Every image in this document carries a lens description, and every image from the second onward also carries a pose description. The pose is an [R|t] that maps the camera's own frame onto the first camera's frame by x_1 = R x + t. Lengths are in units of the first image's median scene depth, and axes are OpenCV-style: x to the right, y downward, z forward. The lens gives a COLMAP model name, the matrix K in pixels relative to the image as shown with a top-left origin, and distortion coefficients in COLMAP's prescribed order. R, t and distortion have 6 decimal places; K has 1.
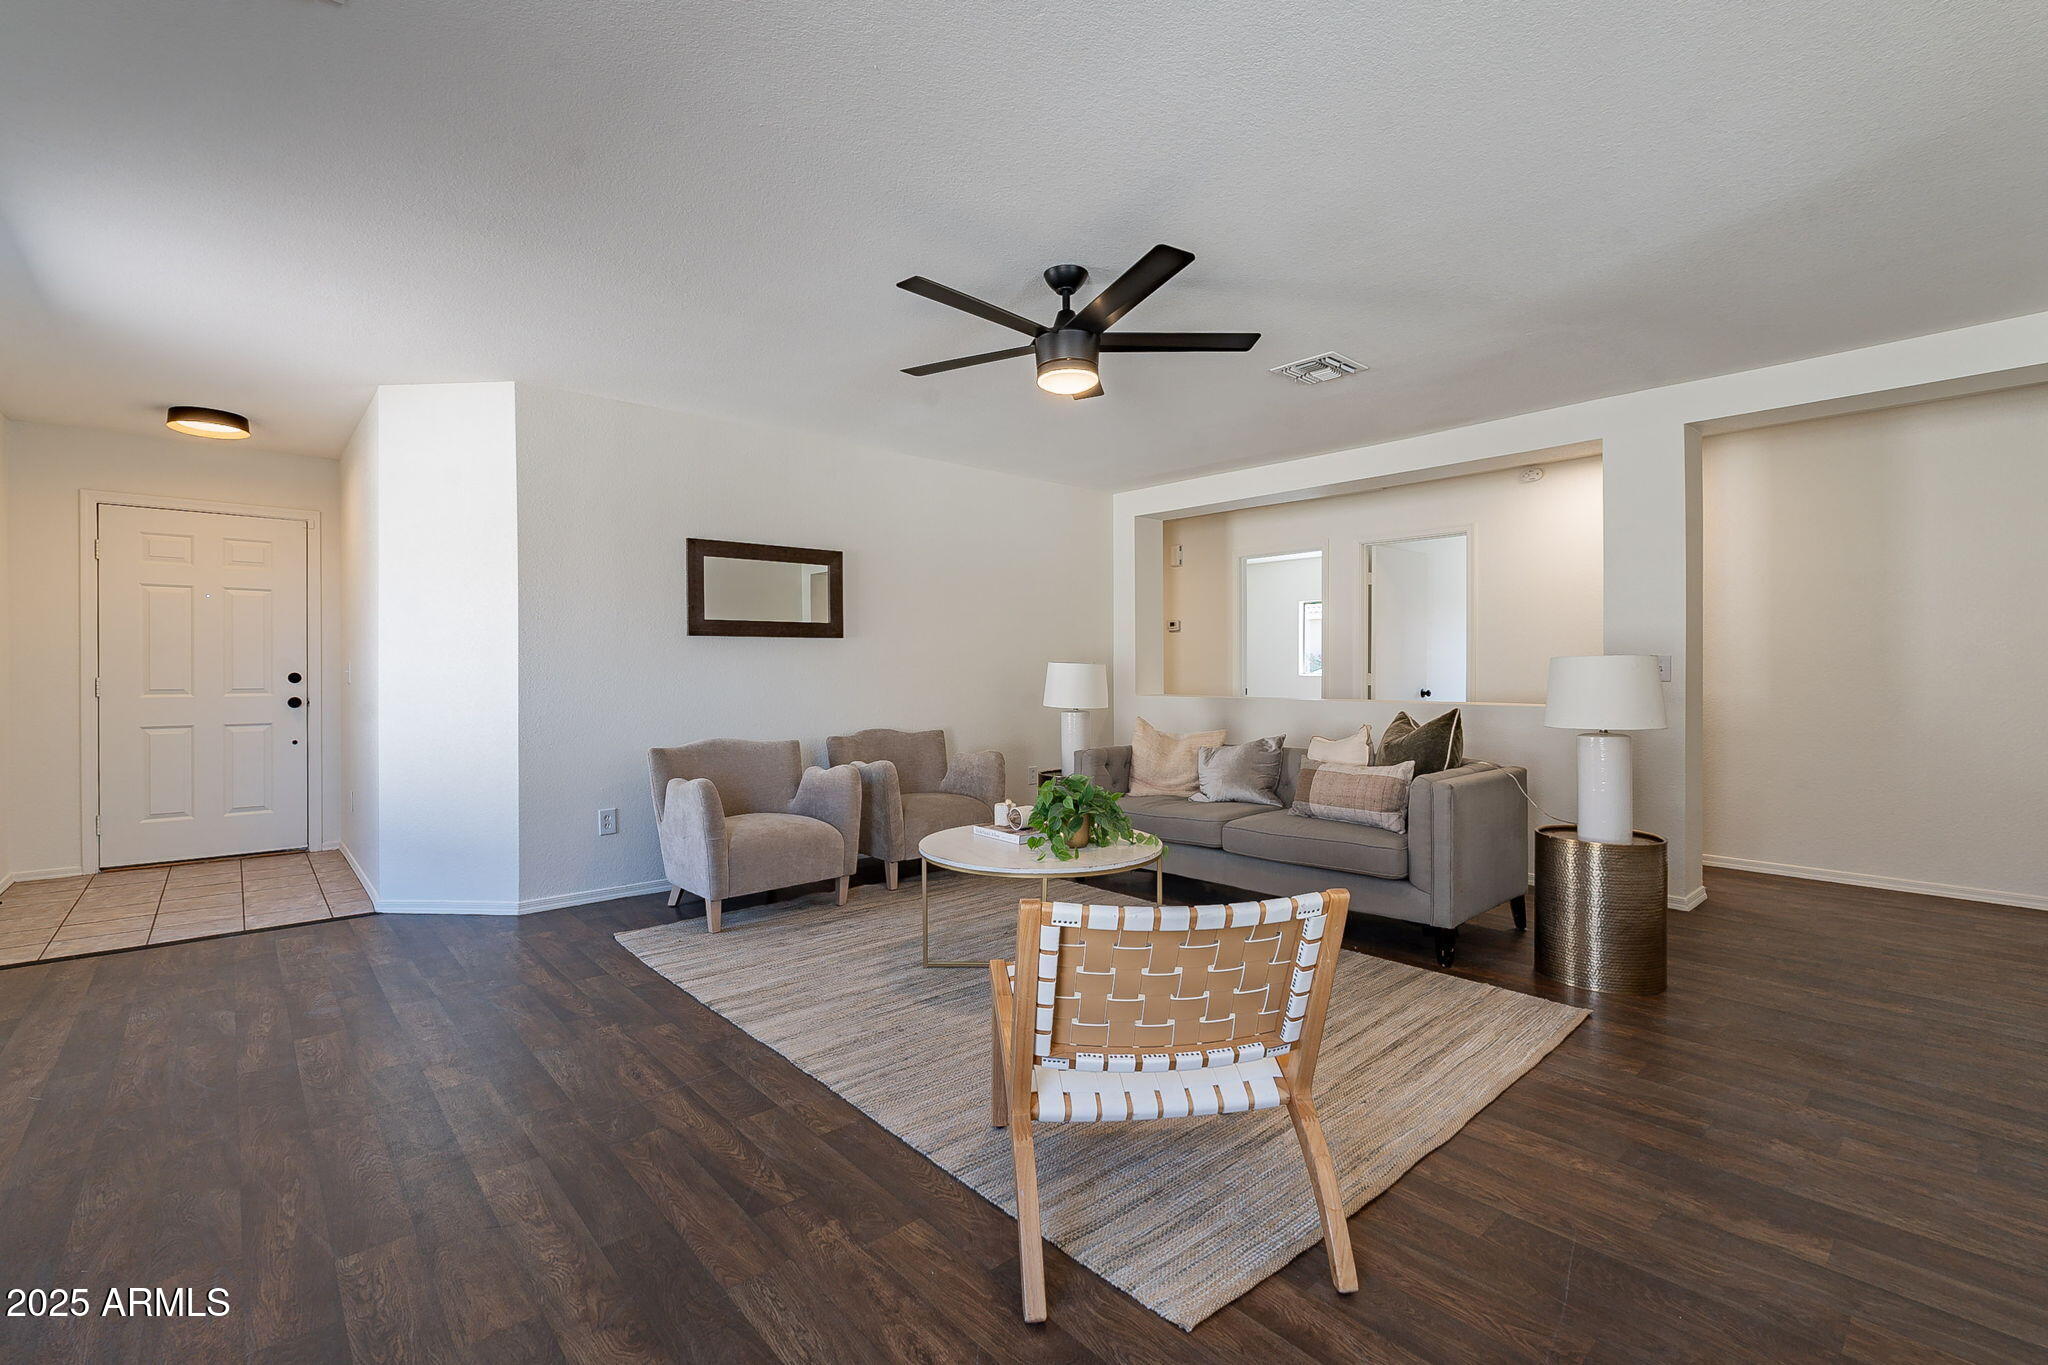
lens RADIAL K [[896.0, 0, 1024.0], [0, 896.0, 682.5], [0, 0, 1]] dist [-0.004969, 0.000550]
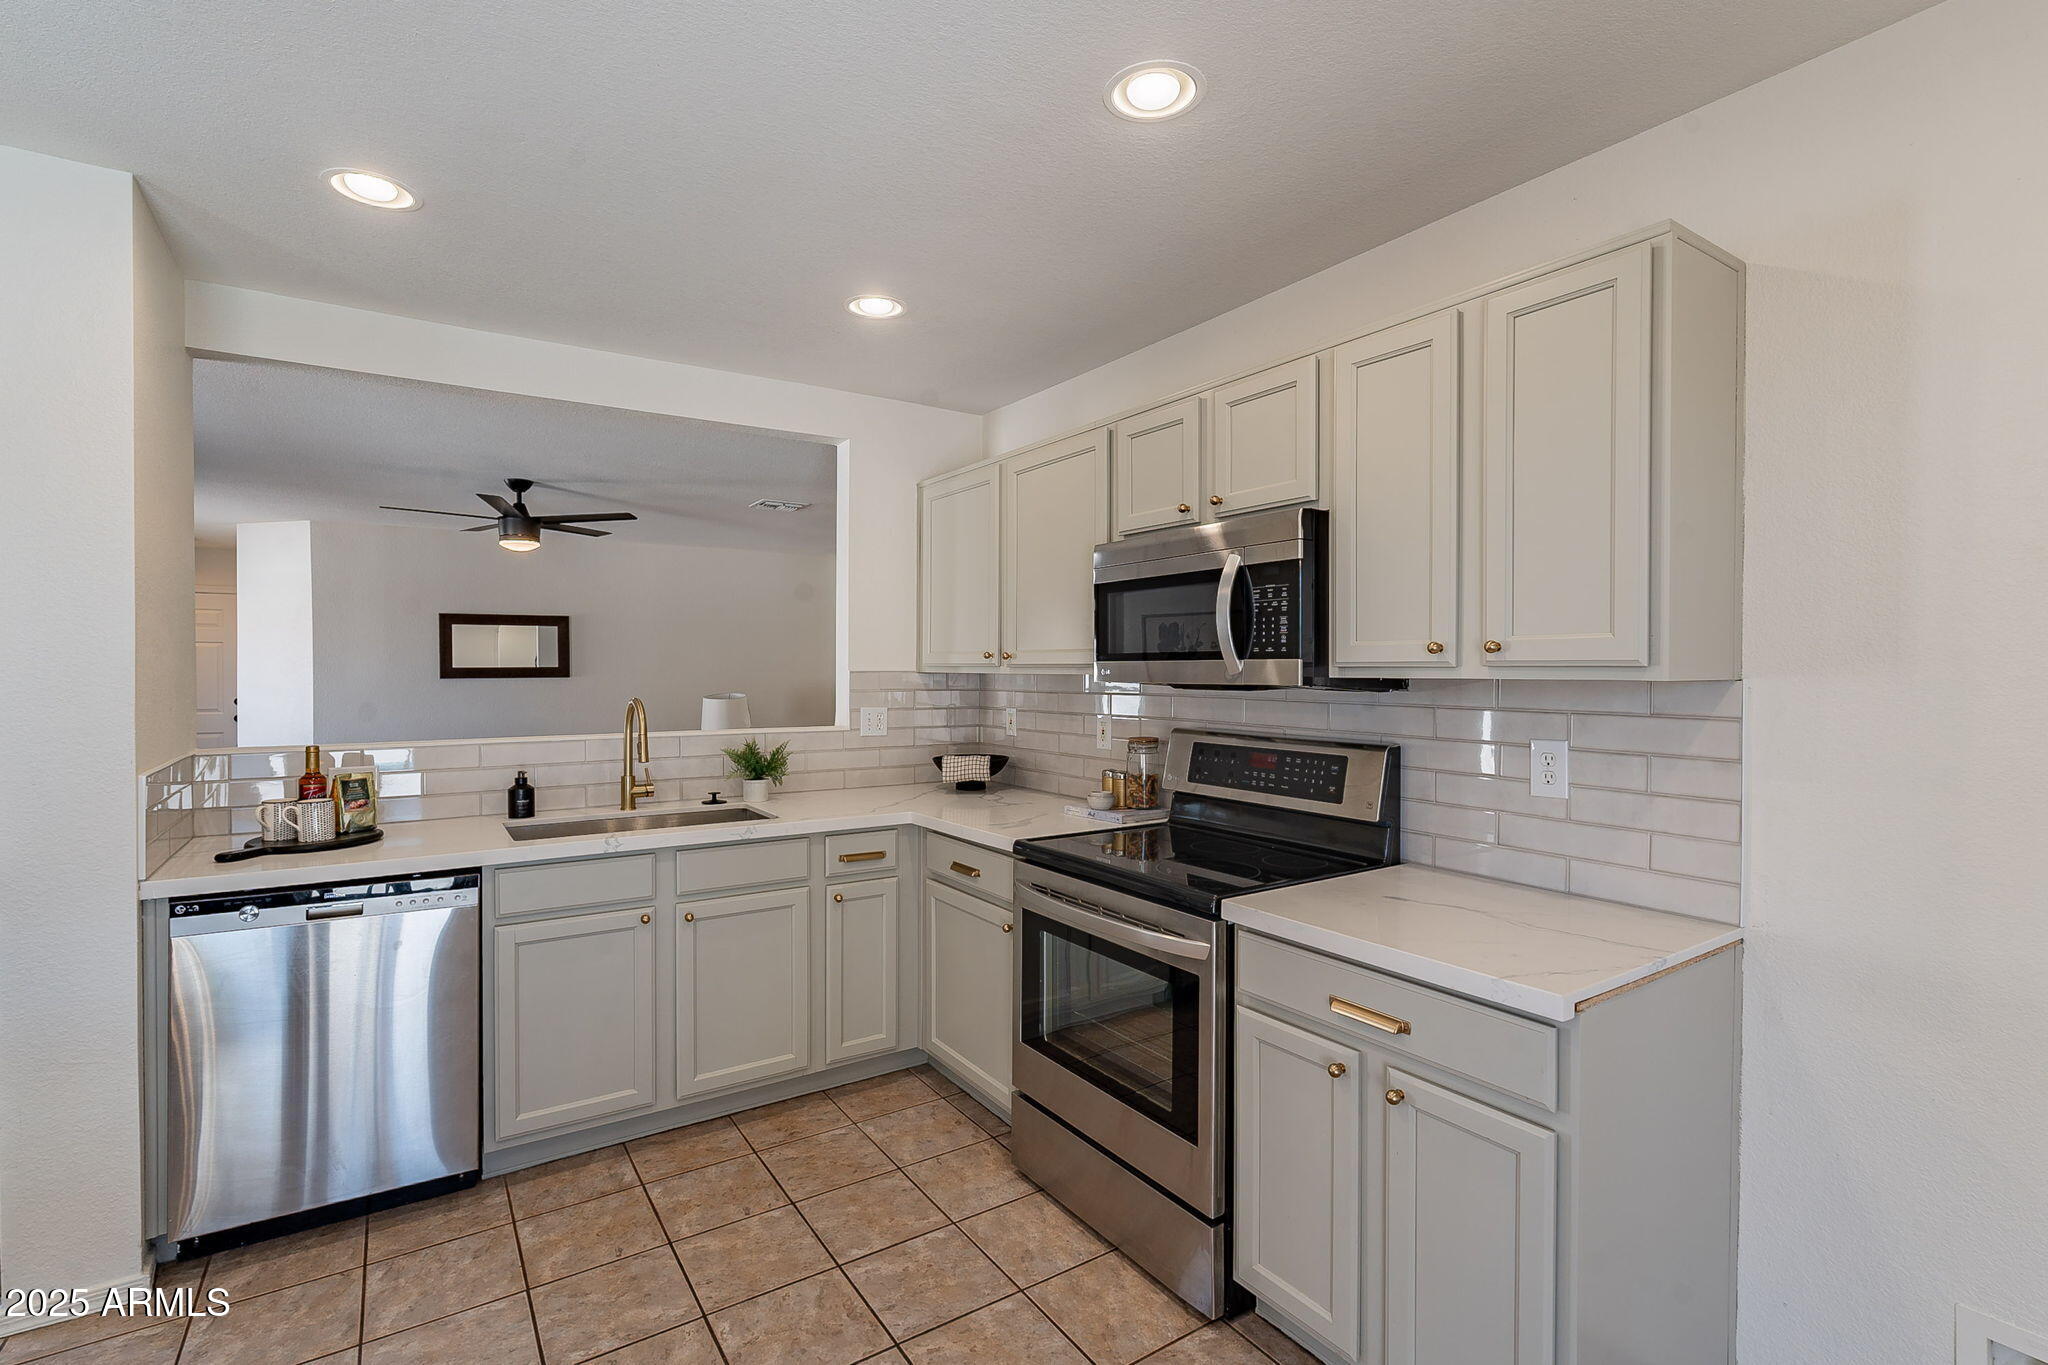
lens RADIAL K [[936.6, 0, 1022.0], [0, 936.6, 681.3], [0, 0, 1]] dist [-0.004166, -0.000205]
pose [[0.990442, 0.002951, -0.137896, 0.801031], [-0.003469, 0.999988, -0.003518, -0.046222], [0.137884, 0.003962, 0.990440, -0.408863]]
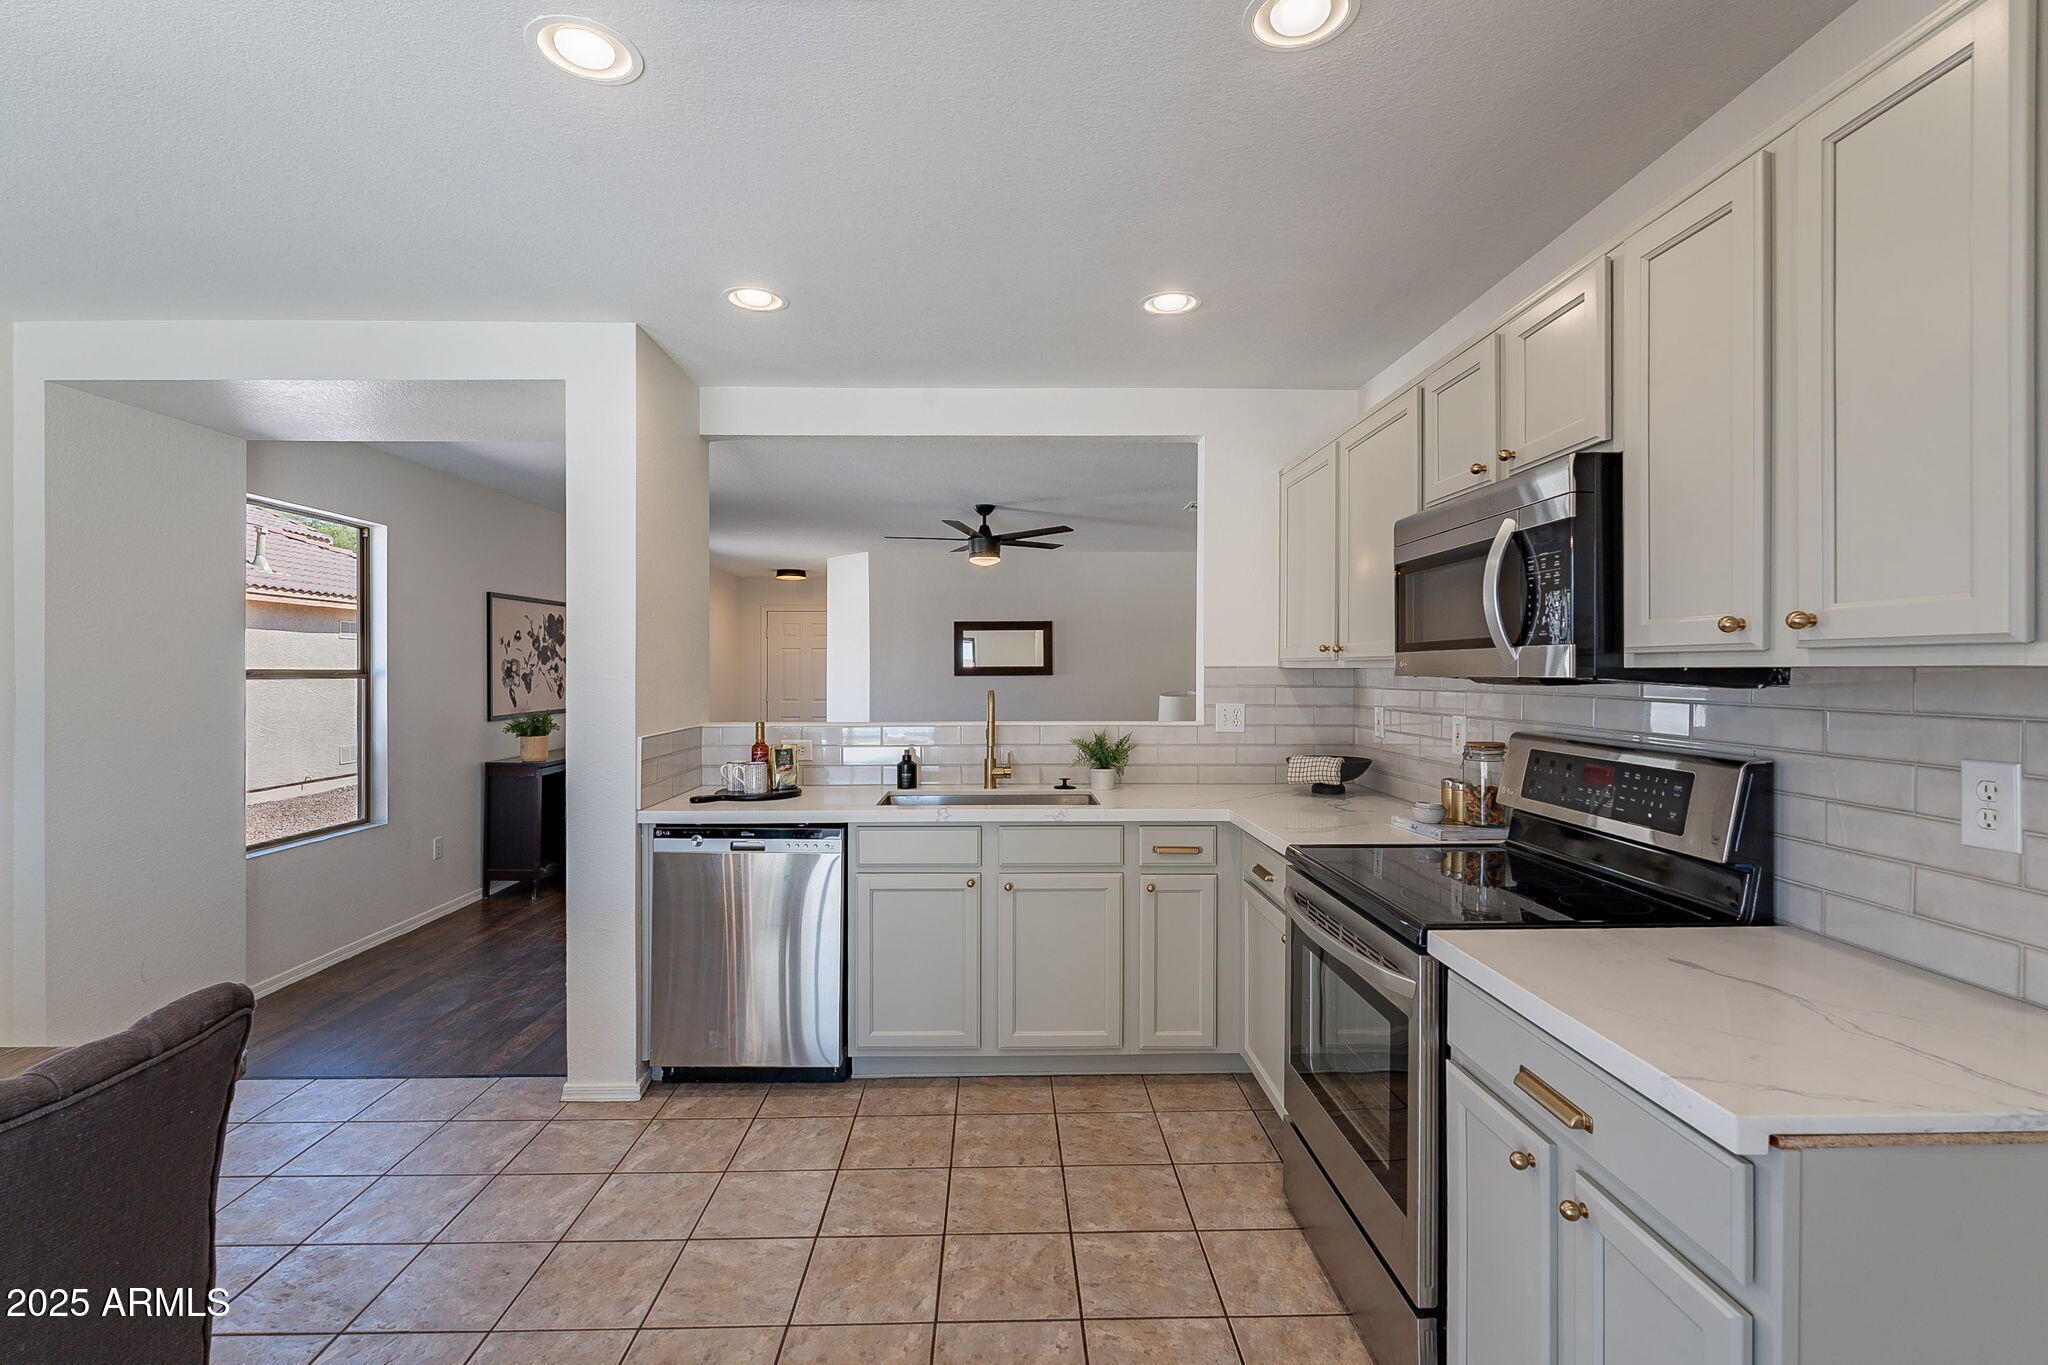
lens RADIAL K [[940.0, 0, 1021.6], [0, 940.0, 675.4], [0, 0, 1]] dist [-0.003013, 0.000106]
pose [[0.765154, 0.003790, -0.643837, 0.940474], [-0.010934, 0.999915, -0.007109, -0.042255], [0.643755, 0.012479, 0.765130, -0.352871]]
